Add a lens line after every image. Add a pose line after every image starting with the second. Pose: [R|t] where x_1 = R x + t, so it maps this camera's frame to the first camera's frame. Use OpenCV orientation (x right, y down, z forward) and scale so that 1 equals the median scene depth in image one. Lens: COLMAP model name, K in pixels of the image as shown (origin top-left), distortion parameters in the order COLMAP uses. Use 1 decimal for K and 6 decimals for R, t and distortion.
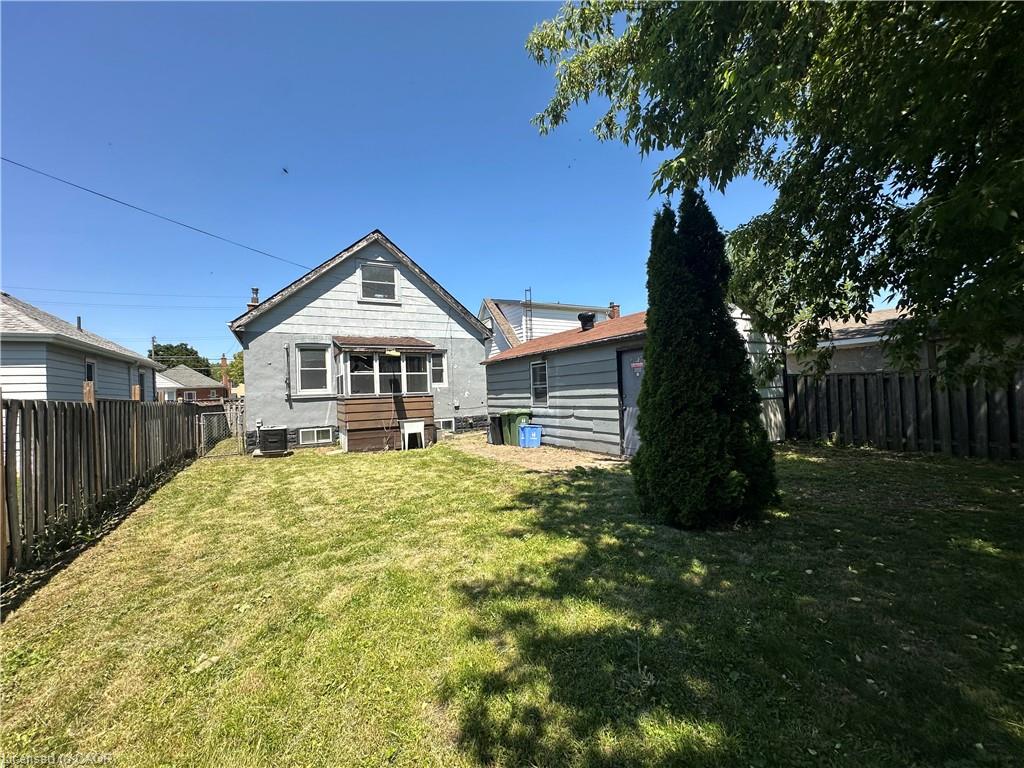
lens RADIAL K [[409.9, 0, 511.8], [0, 409.9, 387.5], [0, 0, 1]] dist [0.000138, 0.000002]
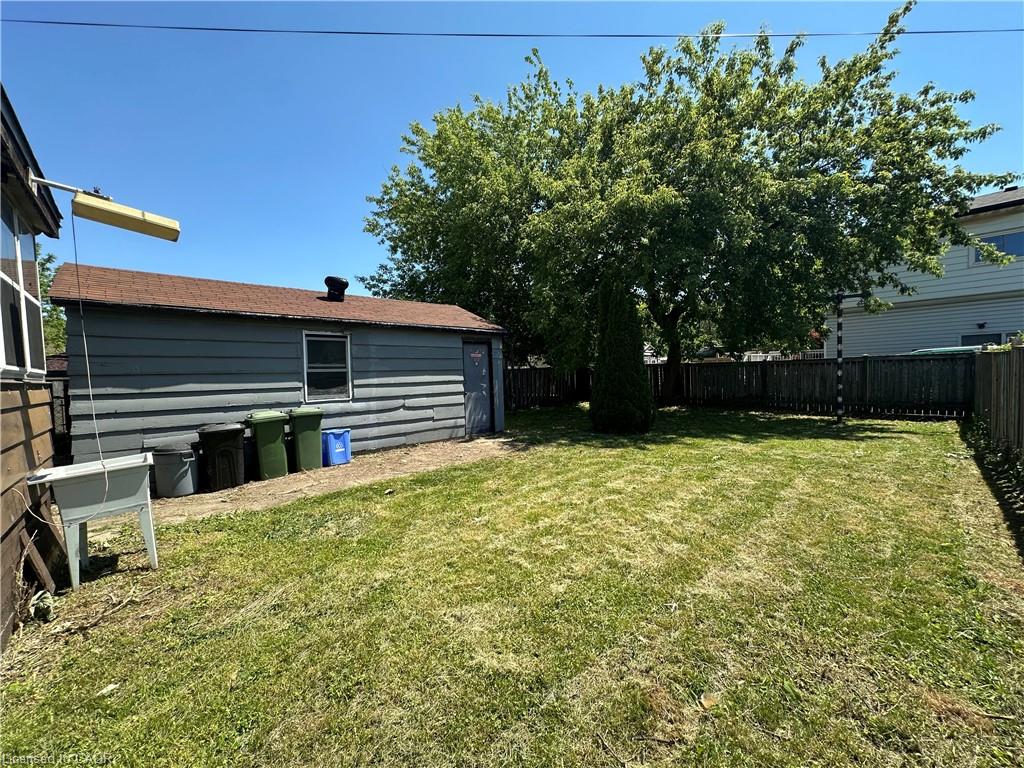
lens RADIAL K [[409.9, 0, 512.6], [0, 409.9, 389.7], [0, 0, 1]] dist [0.000138, 0.000002]
pose [[-0.225401, 0.002996, 0.974262, -0.707575], [0.015626, 0.999878, 0.000540, 0.036236], [-0.974141, 0.015346, -0.225420, 0.952360]]
